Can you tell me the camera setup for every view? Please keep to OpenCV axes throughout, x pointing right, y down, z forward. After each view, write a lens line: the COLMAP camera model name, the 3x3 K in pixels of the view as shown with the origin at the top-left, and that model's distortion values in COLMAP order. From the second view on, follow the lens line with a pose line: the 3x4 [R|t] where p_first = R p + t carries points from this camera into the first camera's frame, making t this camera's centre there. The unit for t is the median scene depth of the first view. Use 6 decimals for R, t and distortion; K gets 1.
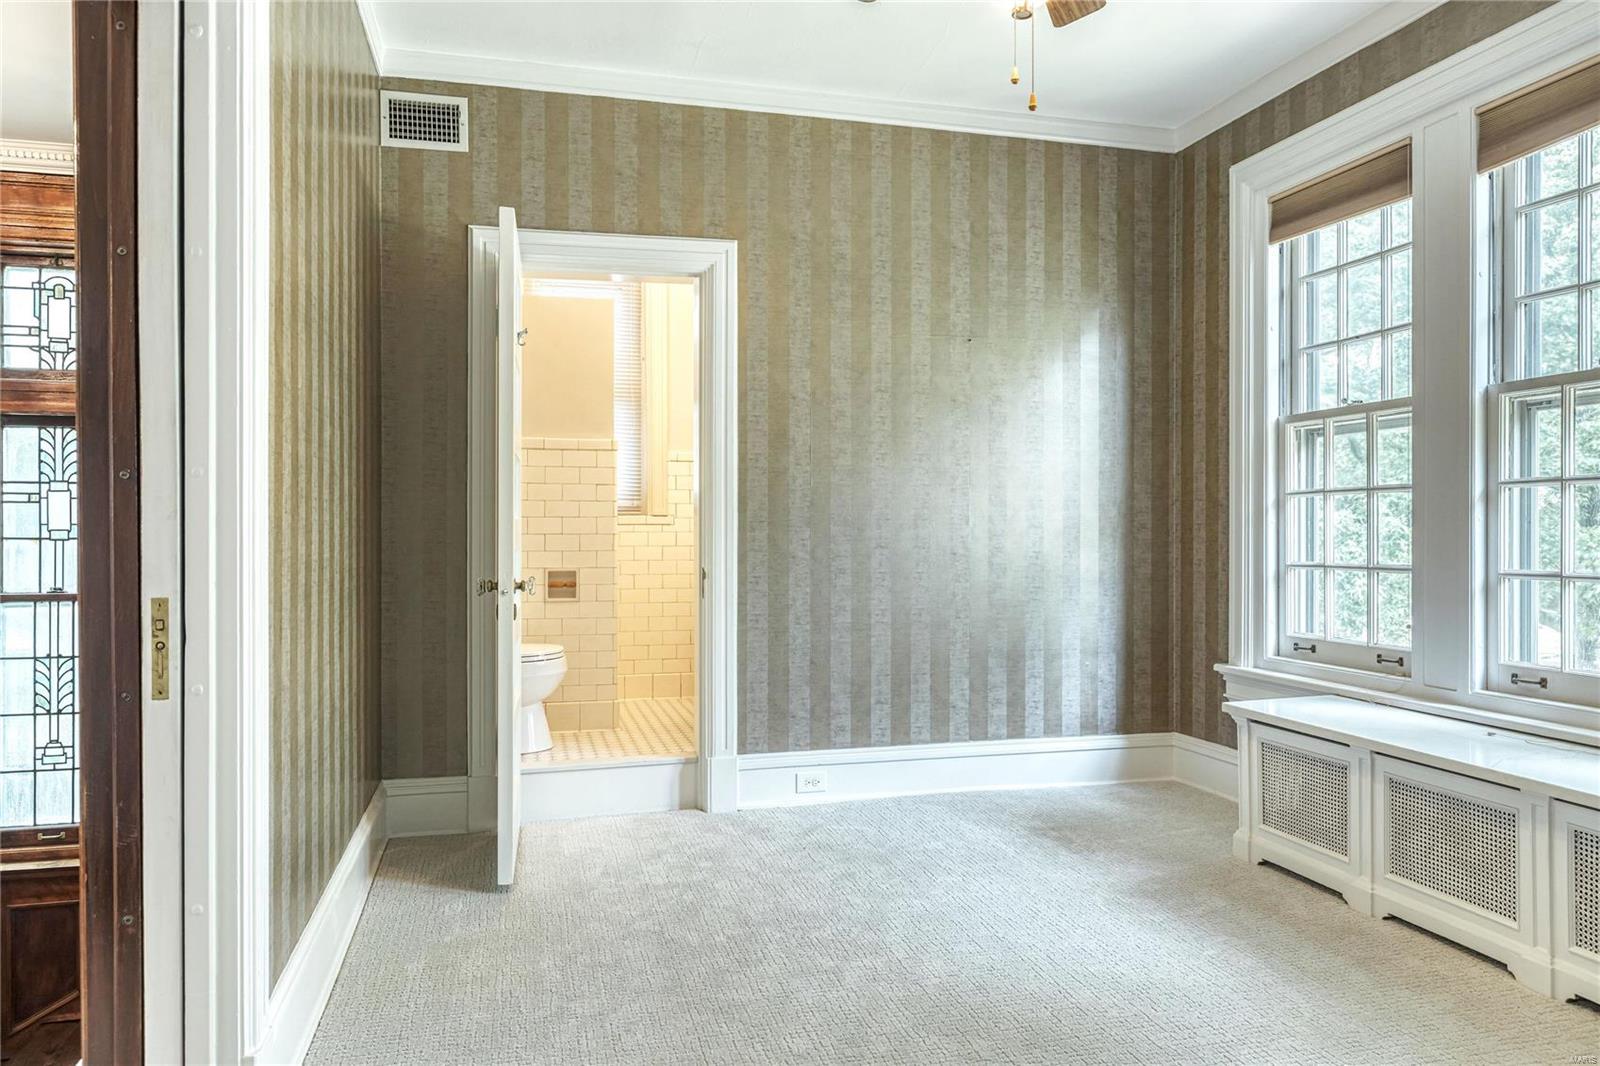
lens RADIAL K [[1108.8, 0, 805.9], [0, 1108.8, 534.1], [0, 0, 1]] dist [0.009807, -0.006537]
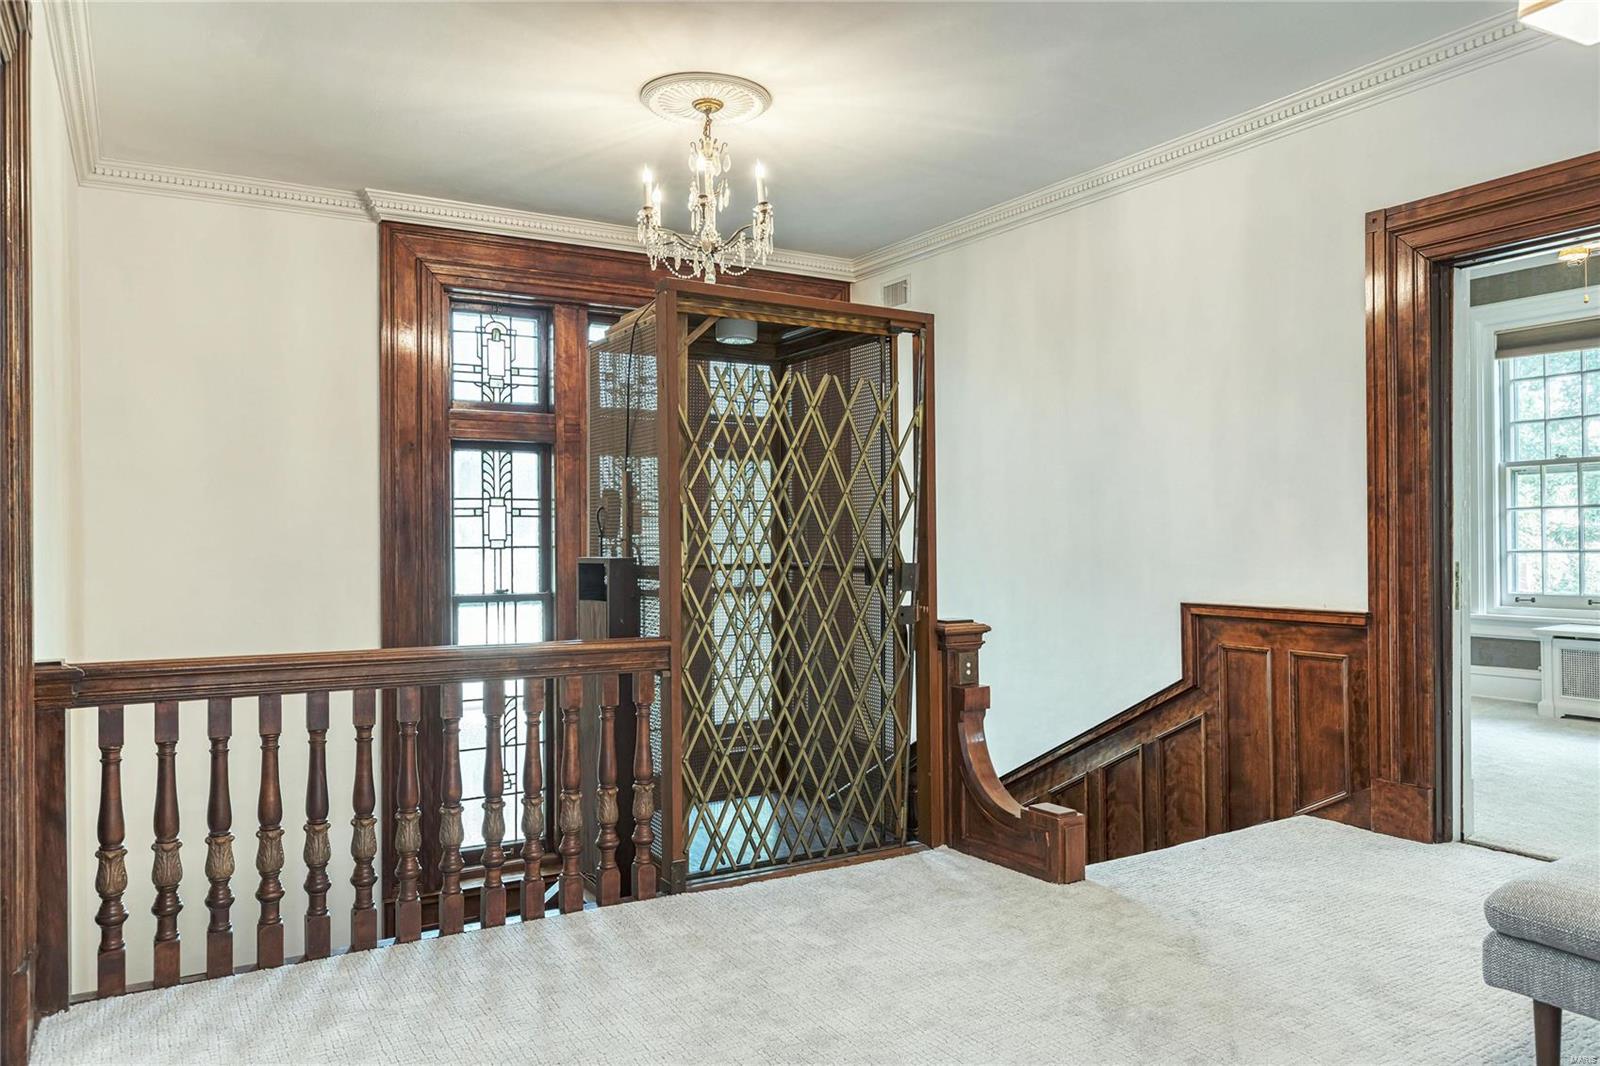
lens RADIAL K [[1108.8, 0, 803.3], [0, 1108.8, 530.0], [0, 0, 1]] dist [0.009807, -0.006537]
pose [[0.960012, -0.006868, 0.279876, -1.014151], [0.010324, 0.999888, -0.010875, 0.002967], [-0.279770, 0.013330, 0.959975, -0.301183]]
